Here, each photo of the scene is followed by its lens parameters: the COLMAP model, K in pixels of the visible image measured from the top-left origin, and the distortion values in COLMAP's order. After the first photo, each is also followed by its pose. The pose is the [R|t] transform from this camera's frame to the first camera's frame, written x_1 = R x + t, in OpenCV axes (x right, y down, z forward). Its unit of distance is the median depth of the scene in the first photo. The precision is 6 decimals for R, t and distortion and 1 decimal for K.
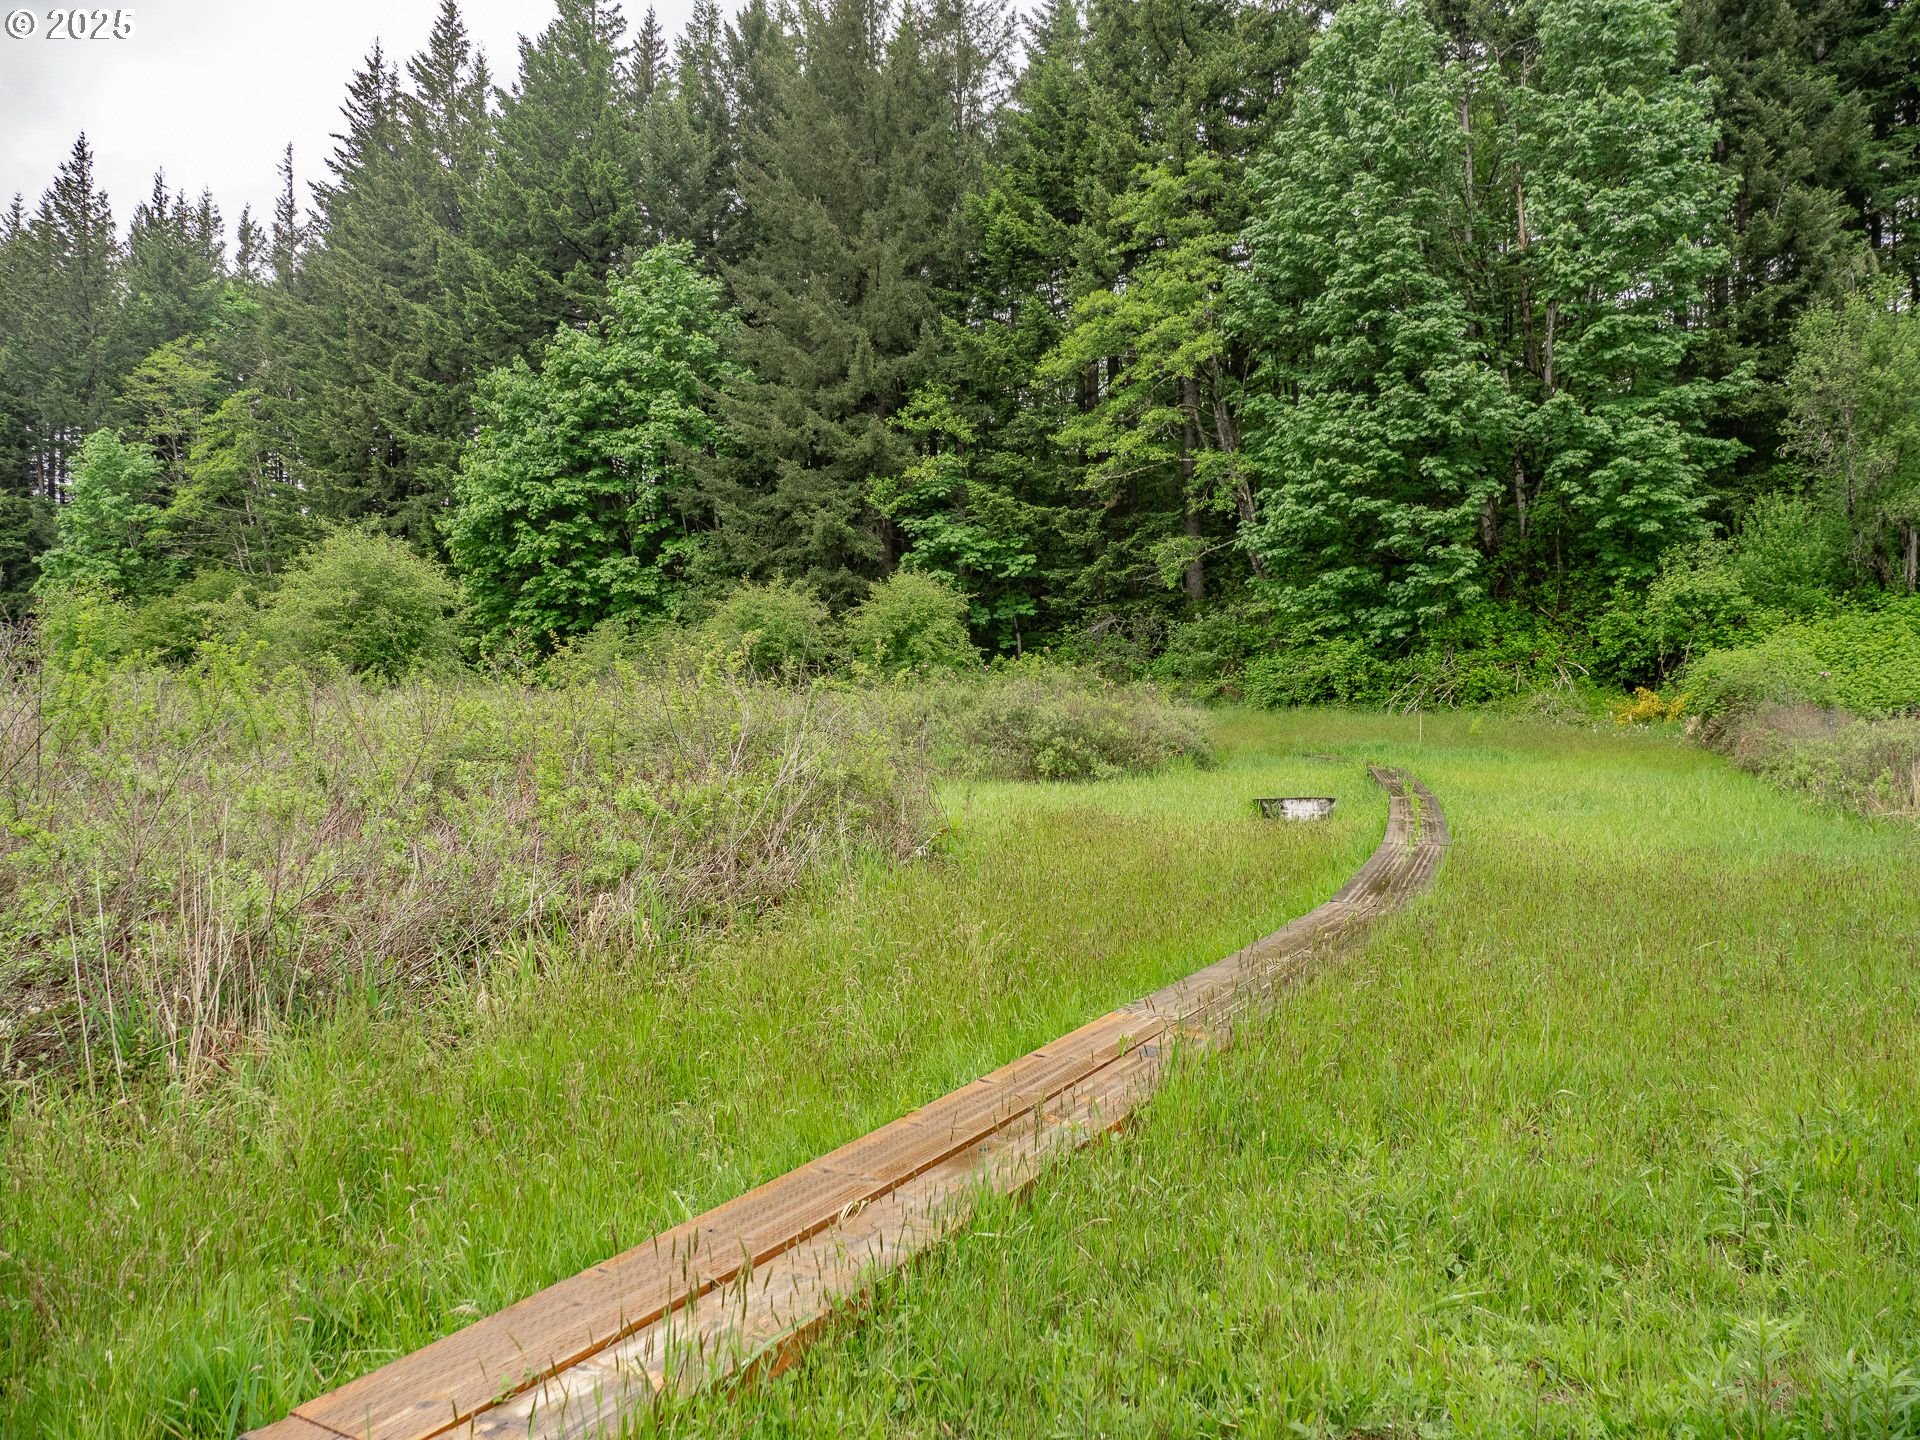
lens RADIAL K [[1285.8, 0, 961.3], [0, 1285.8, 714.3], [0, 0, 1]] dist [-0.019588, 0.001851]
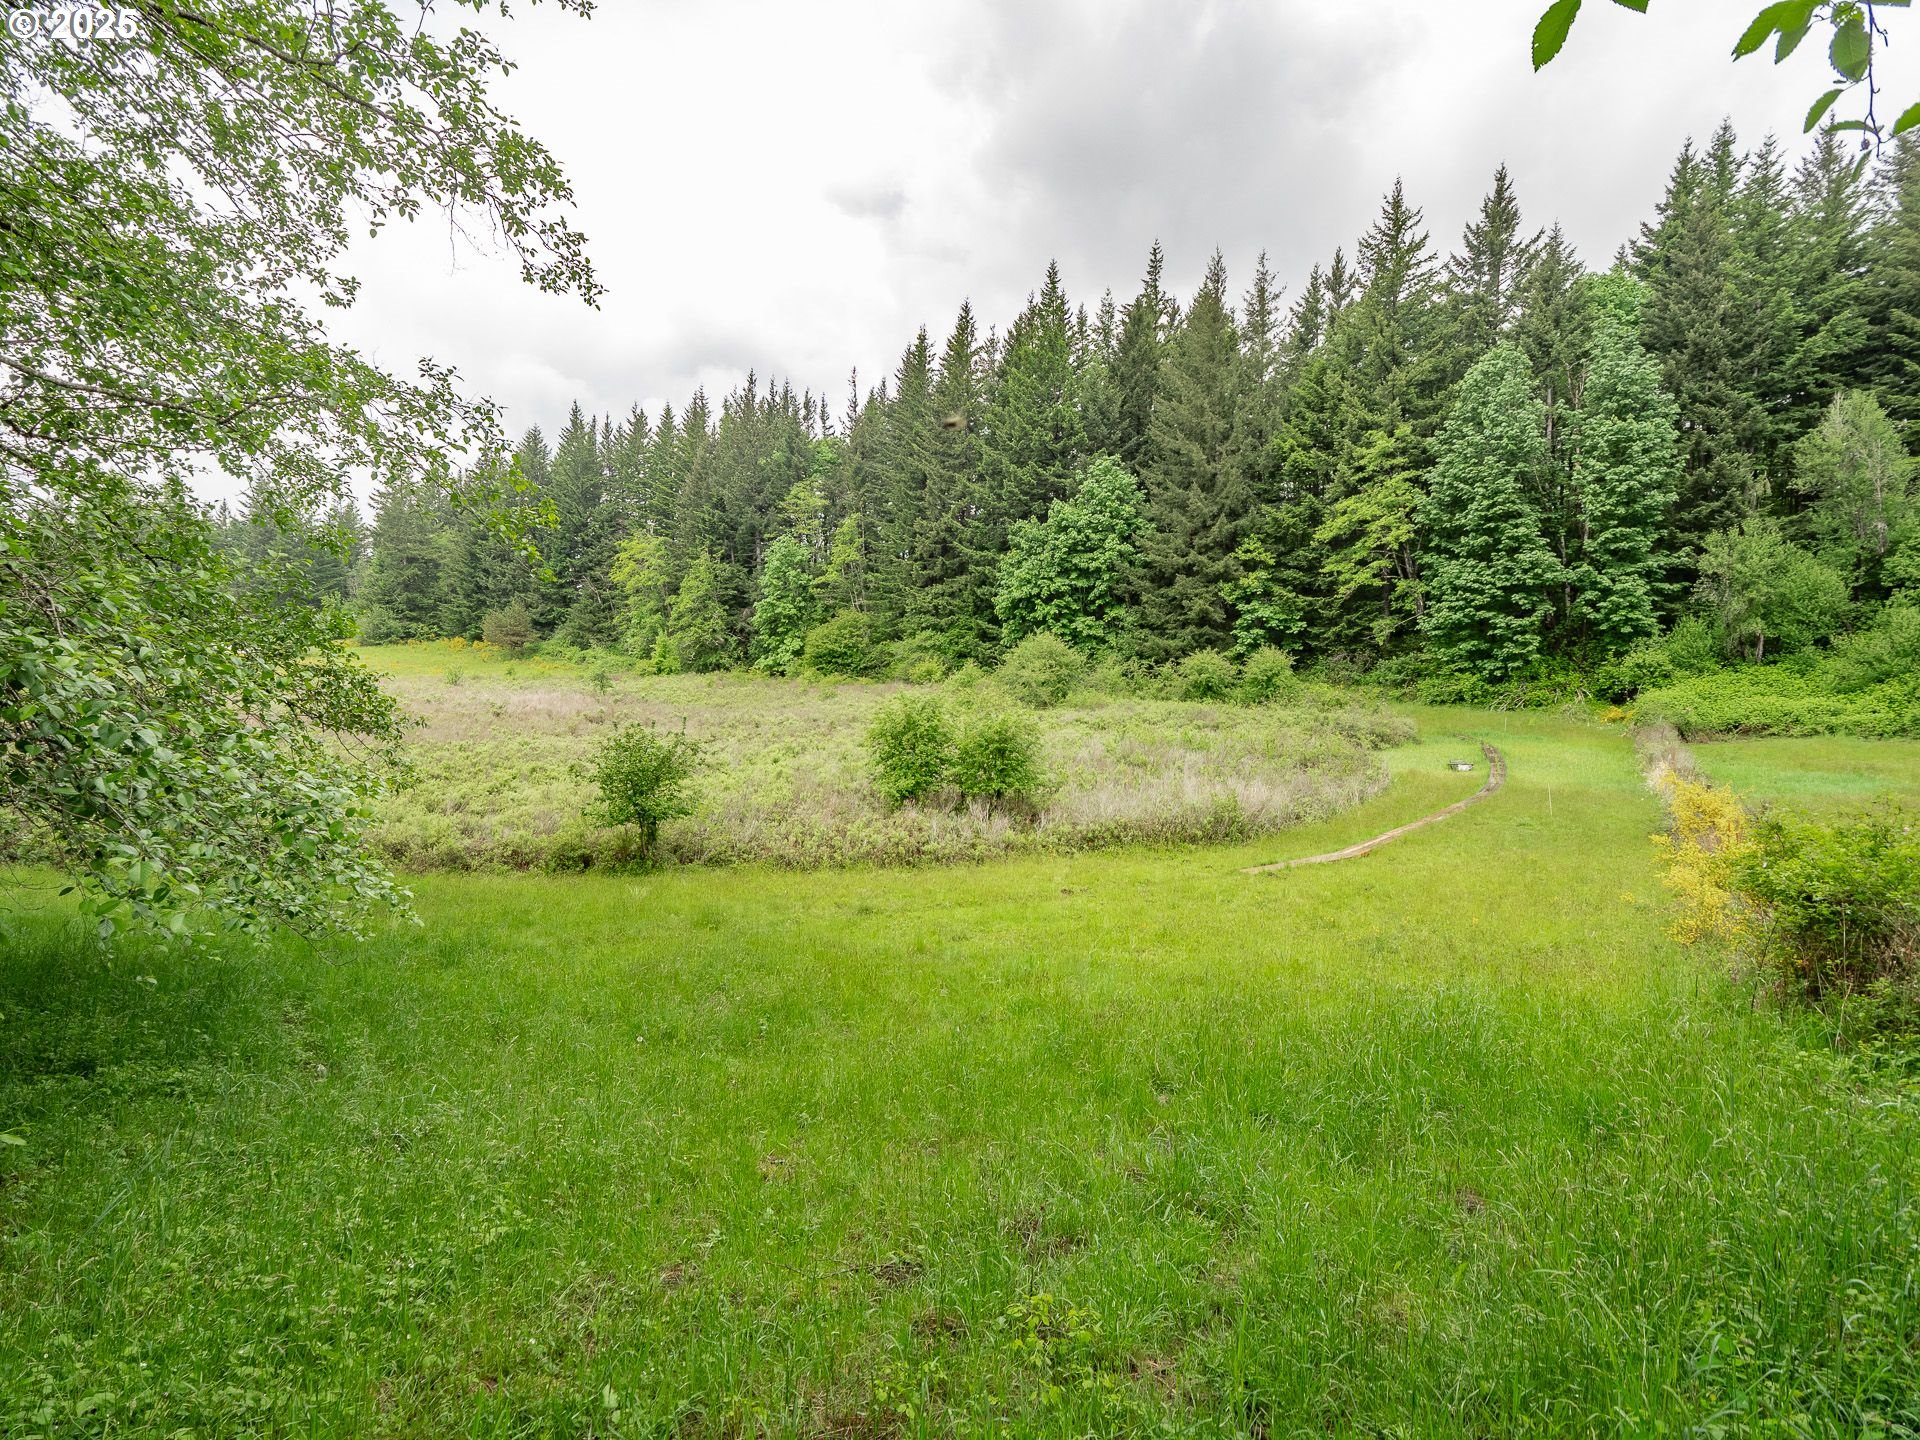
lens RADIAL K [[962.0, 0, 947.3], [0, 962.0, 714.4], [0, 0, 1]] dist [-0.007738, -0.000237]
pose [[0.980728, 0.018621, -0.194488, -0.221658], [-0.004648, 0.997390, 0.072053, -0.093672], [0.195323, -0.069761, 0.978255, -0.672783]]
